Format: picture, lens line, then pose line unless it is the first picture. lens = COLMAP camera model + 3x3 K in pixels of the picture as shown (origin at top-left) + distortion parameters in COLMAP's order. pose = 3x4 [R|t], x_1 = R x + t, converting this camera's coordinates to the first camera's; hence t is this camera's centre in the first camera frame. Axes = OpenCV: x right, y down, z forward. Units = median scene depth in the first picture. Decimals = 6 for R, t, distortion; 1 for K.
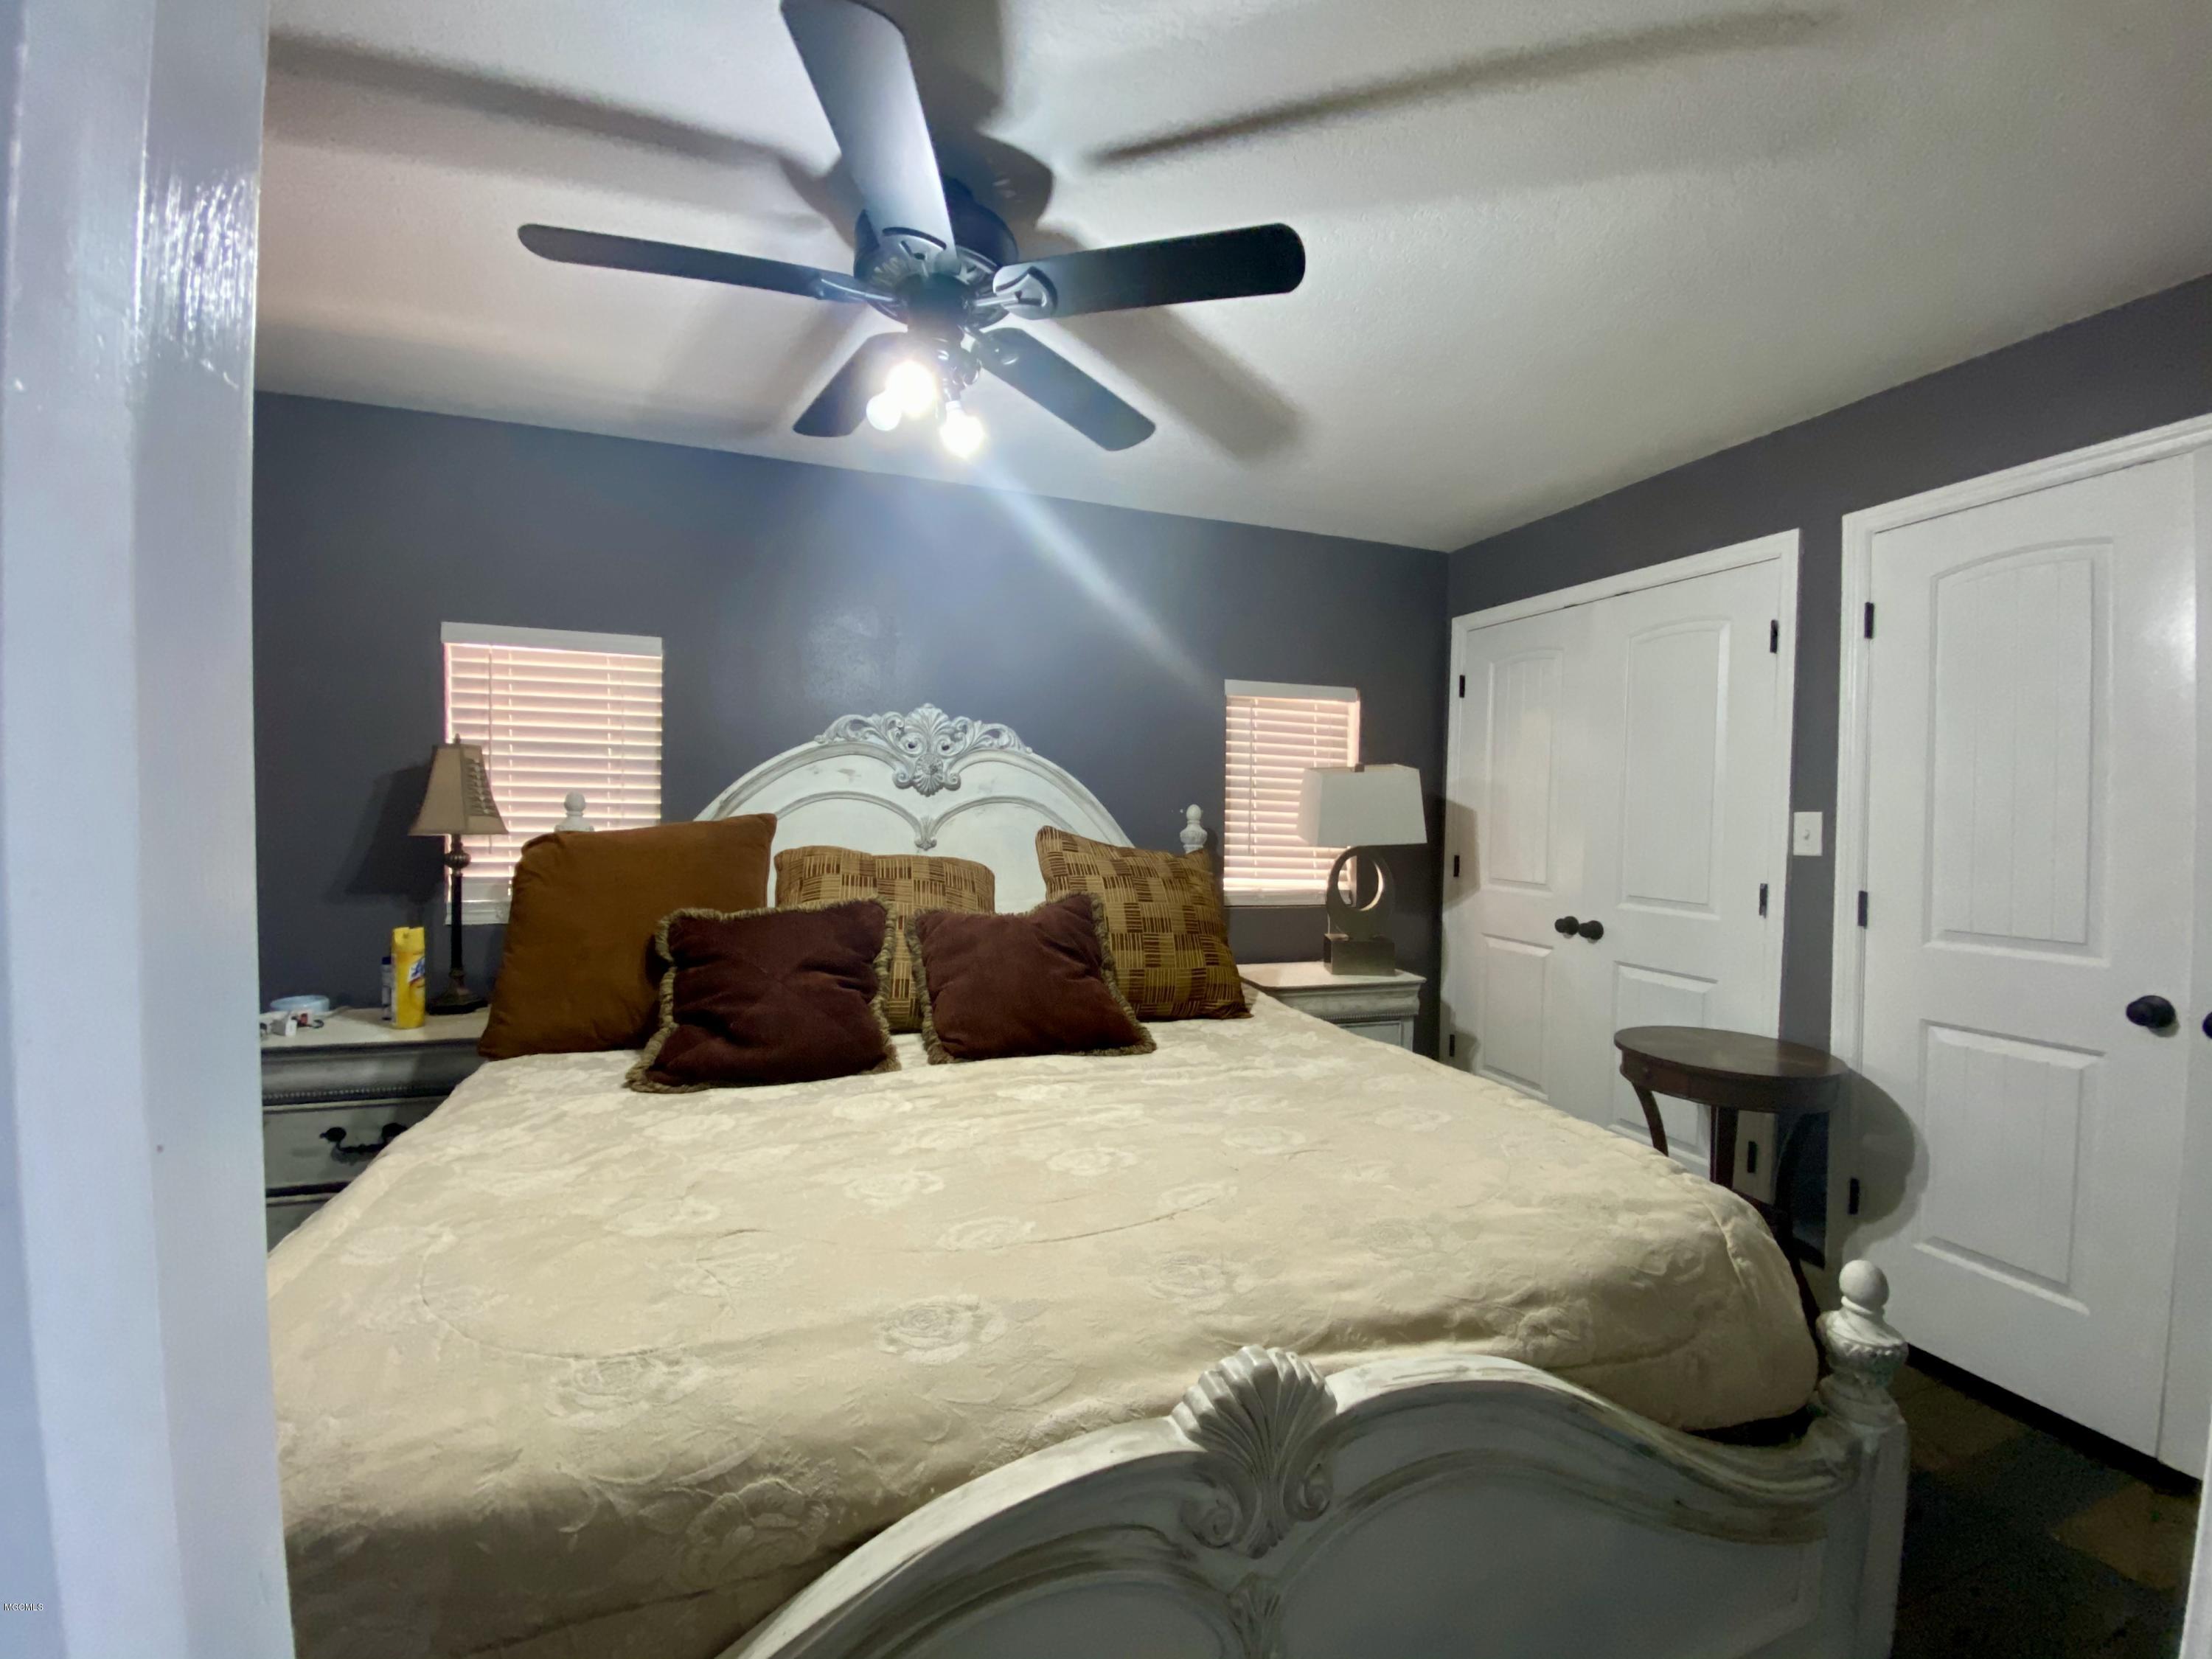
lens RADIAL K [[884.9, 0, 1108.2], [0, 884.9, 824.1], [0, 0, 1]] dist [0.047652, -0.035626]
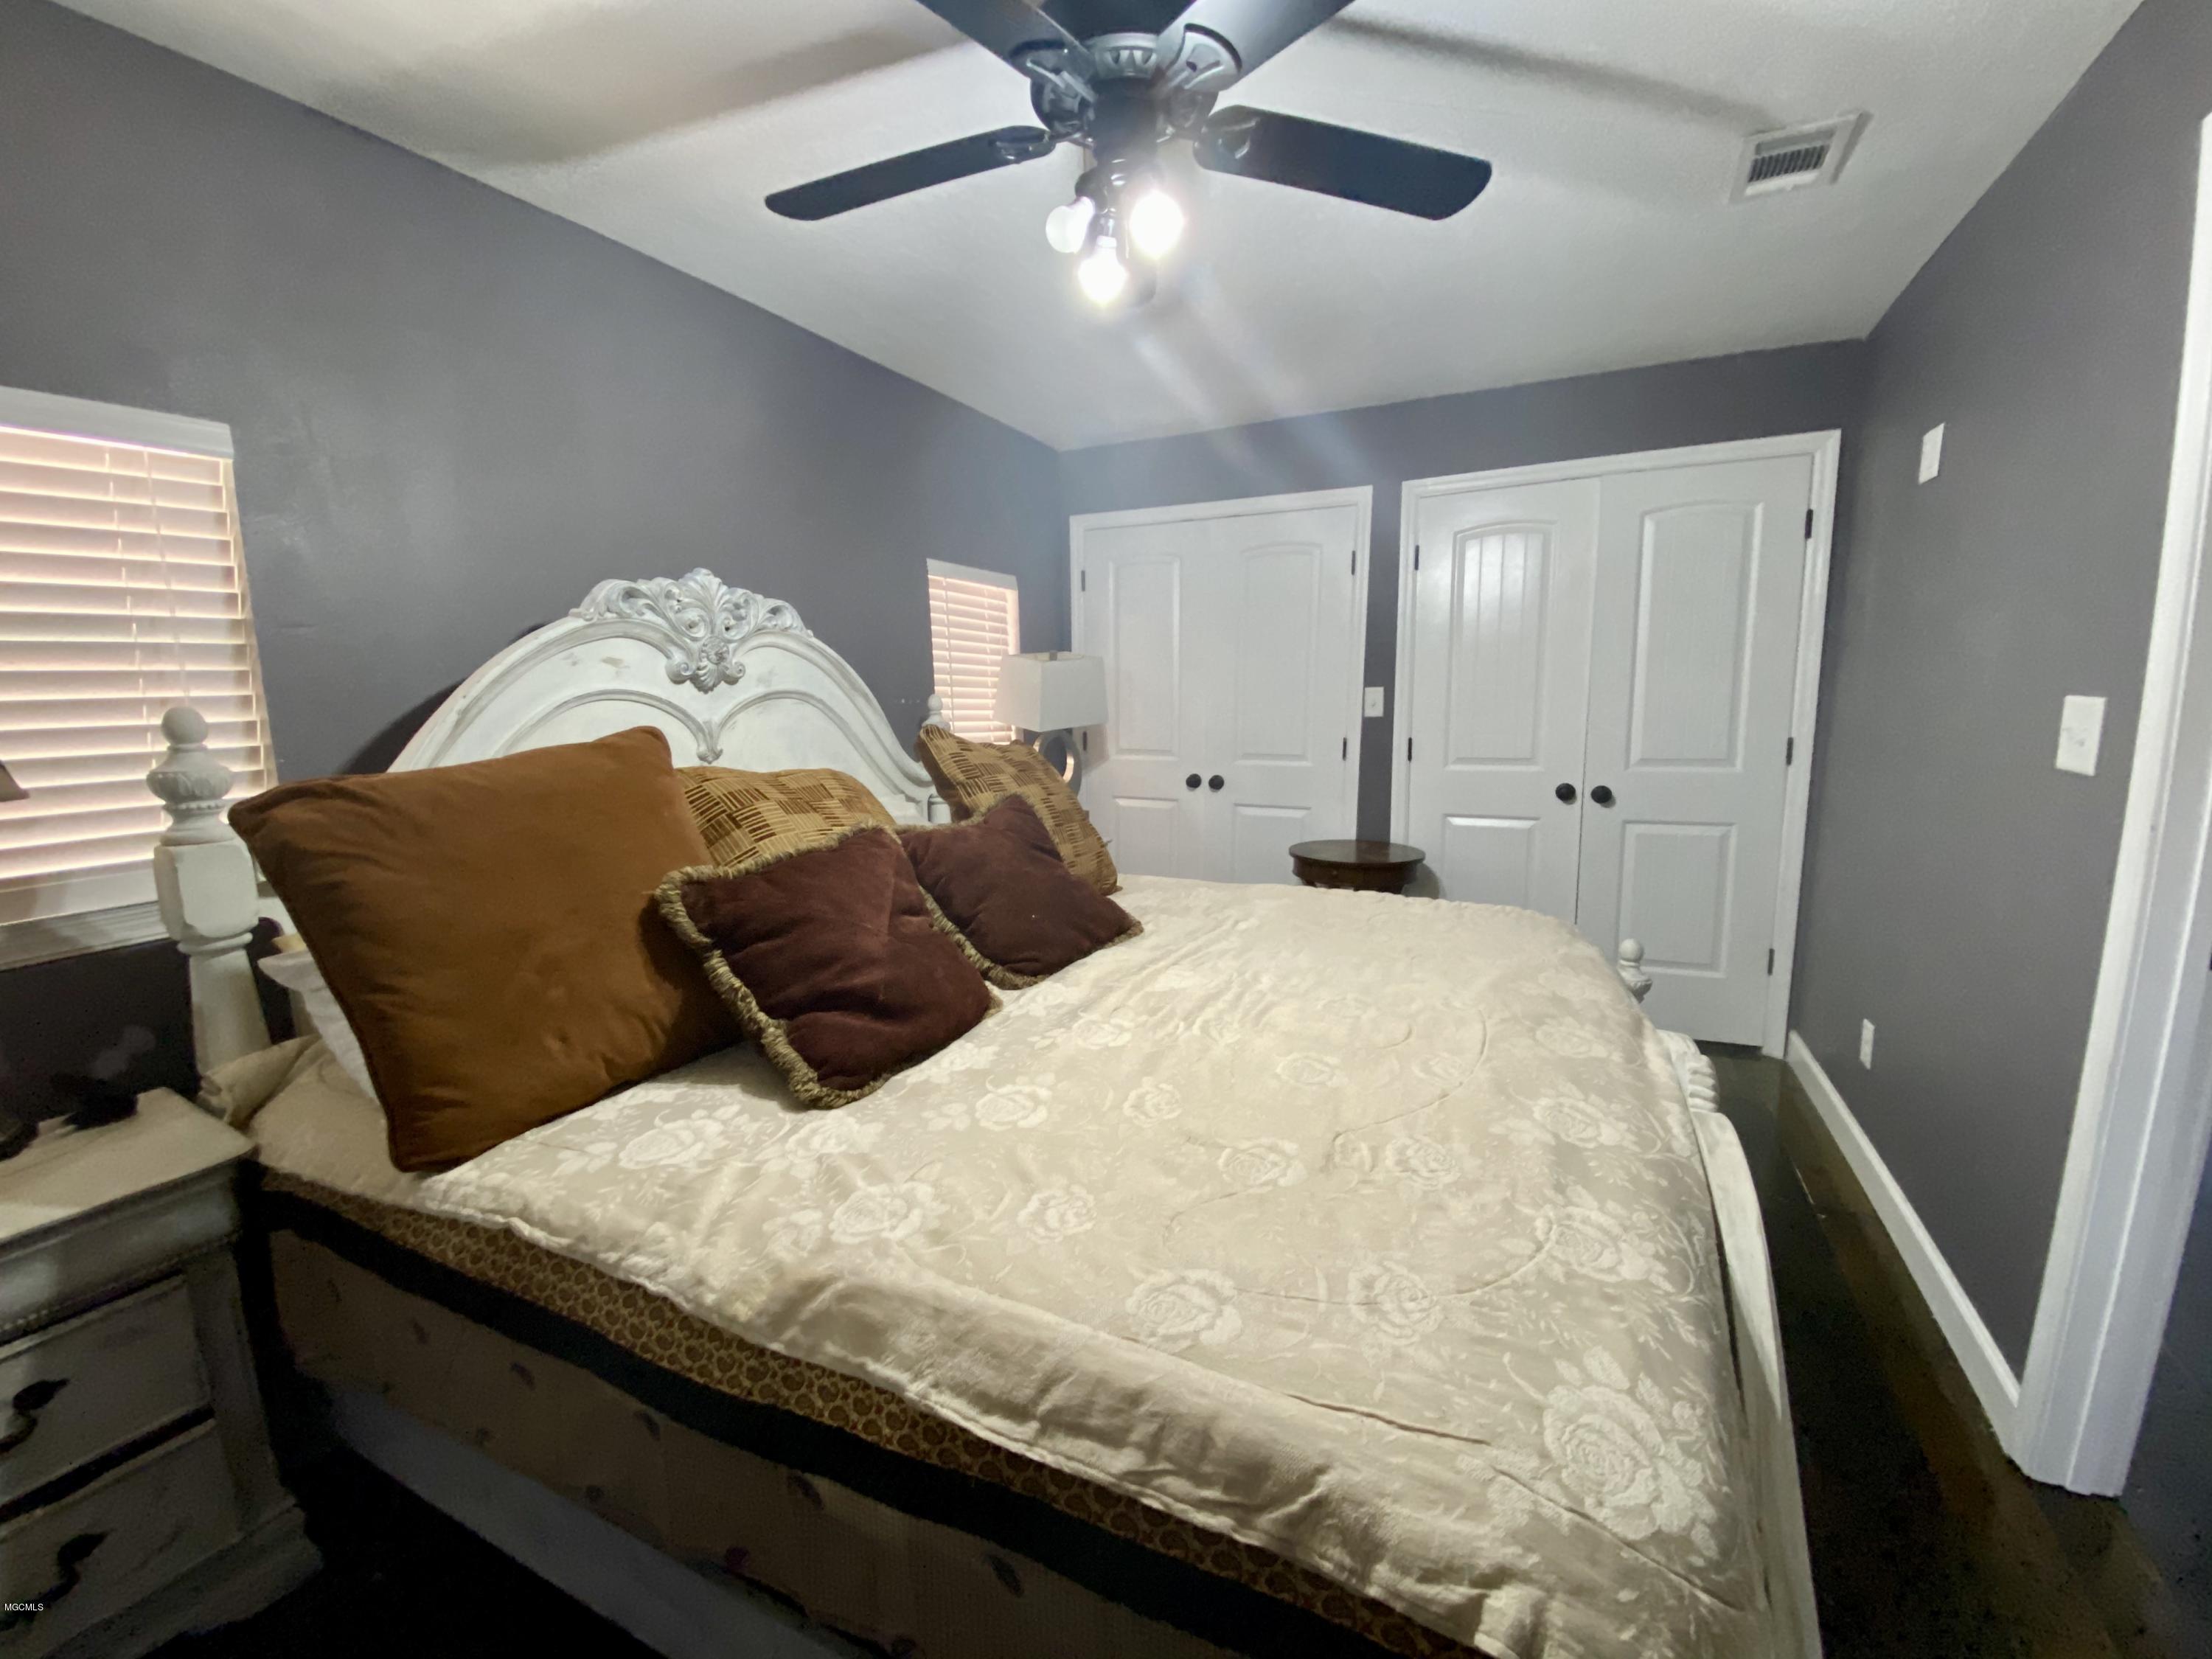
lens RADIAL K [[884.9, 0, 1108.2], [0, 884.9, 824.1], [0, 0, 1]] dist [0.047652, -0.035626]
pose [[0.720818, -0.129749, 0.680872, -0.504878], [0.037155, 0.988144, 0.148969, -0.022085], [-0.692127, -0.082082, 0.717093, 0.200528]]
